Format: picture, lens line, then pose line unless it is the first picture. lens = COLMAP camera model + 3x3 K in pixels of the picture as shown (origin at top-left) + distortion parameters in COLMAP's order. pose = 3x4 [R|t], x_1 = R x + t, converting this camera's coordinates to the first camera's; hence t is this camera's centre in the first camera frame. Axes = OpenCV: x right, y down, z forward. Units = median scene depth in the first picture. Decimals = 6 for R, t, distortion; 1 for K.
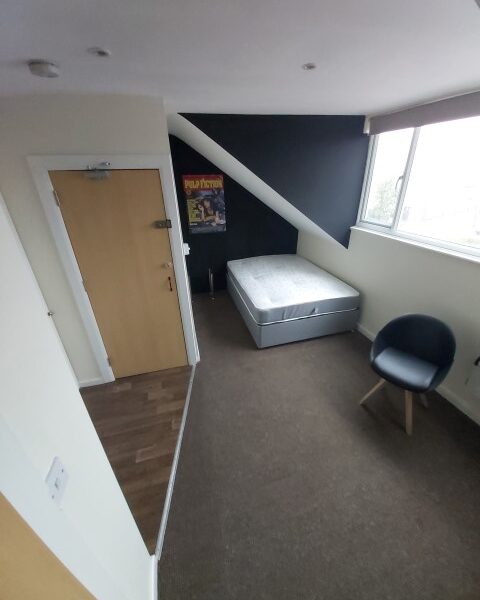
lens RADIAL K [[245.6, 0, 249.1], [0, 245.6, 302.3], [0, 0, 1]] dist [0.001287, -0.006914]
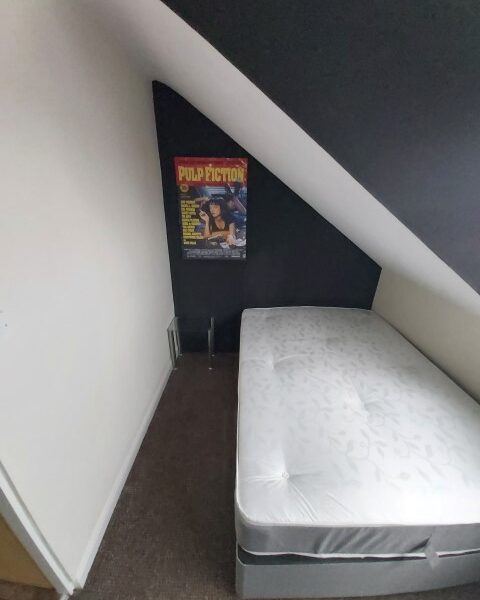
lens RADIAL K [[245.6, 0, 249.1], [0, 245.6, 302.3], [0, 0, 1]] dist [0.001287, -0.006914]
pose [[0.964182, 0.132347, -0.229862, 0.063377], [-0.148221, 0.987525, -0.053143, -0.172275], [0.219961, 0.085310, 0.971771, 0.487131]]
